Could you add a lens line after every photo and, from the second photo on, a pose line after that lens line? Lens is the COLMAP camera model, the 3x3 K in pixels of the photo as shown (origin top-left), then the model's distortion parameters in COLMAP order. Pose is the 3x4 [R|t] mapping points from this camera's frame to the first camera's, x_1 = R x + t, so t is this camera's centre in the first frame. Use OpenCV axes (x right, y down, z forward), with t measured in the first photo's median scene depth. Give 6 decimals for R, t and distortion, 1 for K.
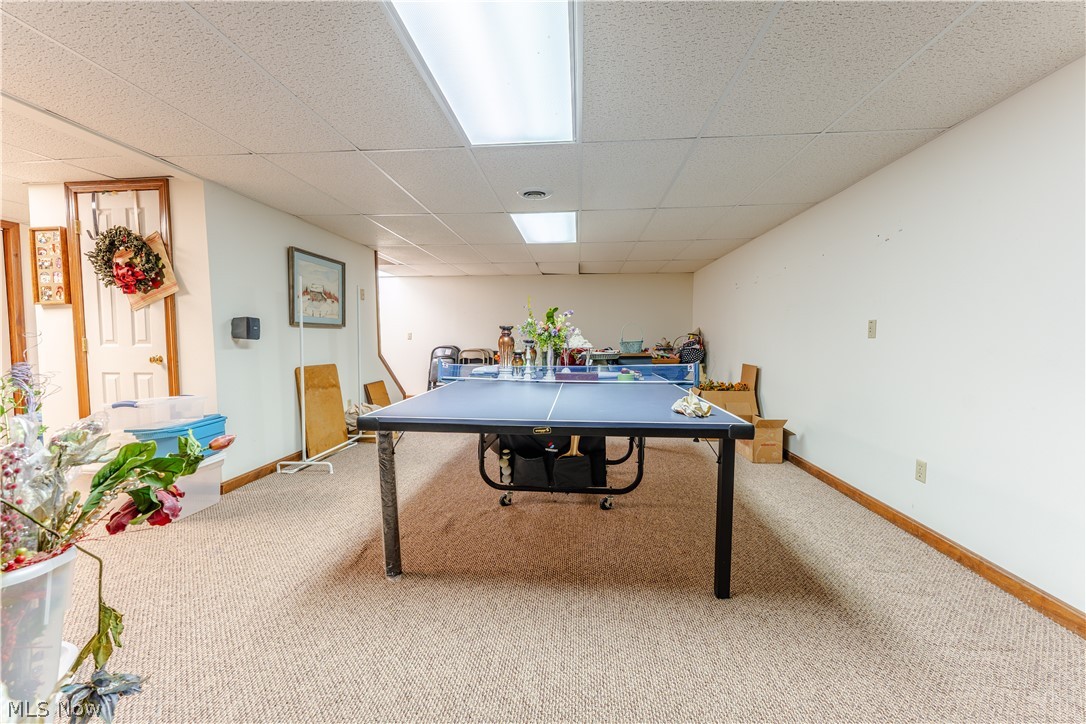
lens RADIAL K [[443.9, 0, 545.6], [0, 443.9, 361.6], [0, 0, 1]] dist [0.000575, -0.000052]
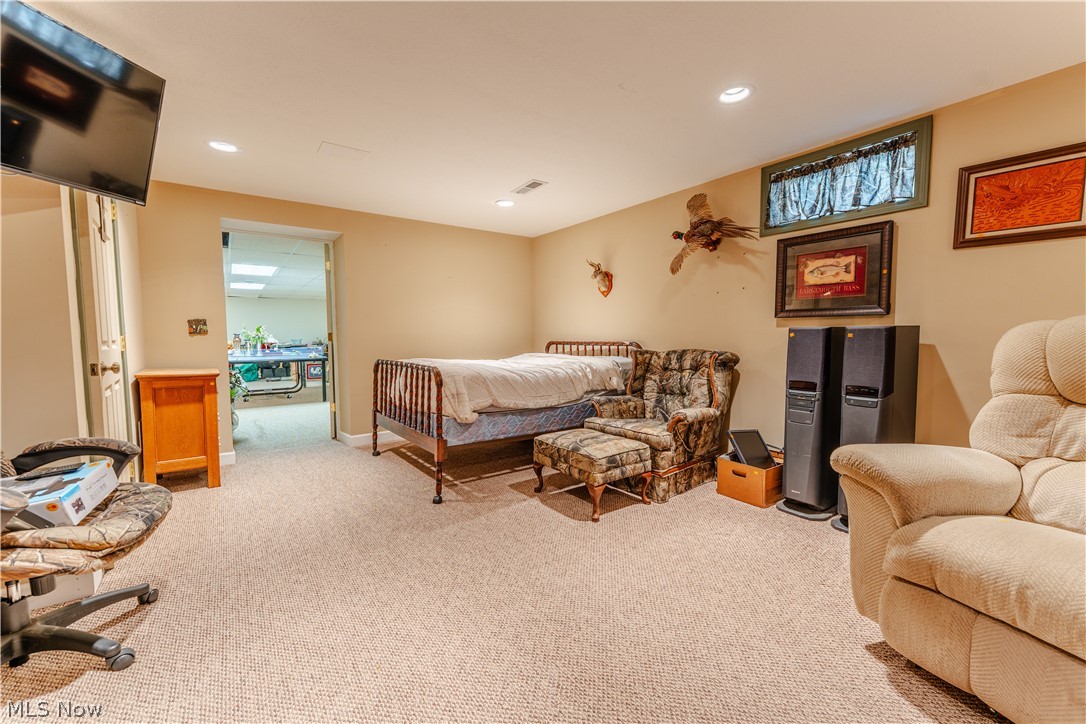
lens RADIAL K [[443.9, 0, 545.6], [0, 443.9, 361.6], [0, 0, 1]] dist [0.000575, -0.000052]
pose [[0.759493, -0.050778, 0.648531, -0.497631], [0.050393, 0.998546, 0.019168, 0.141272], [-0.648561, 0.018123, 0.760947, -2.479969]]
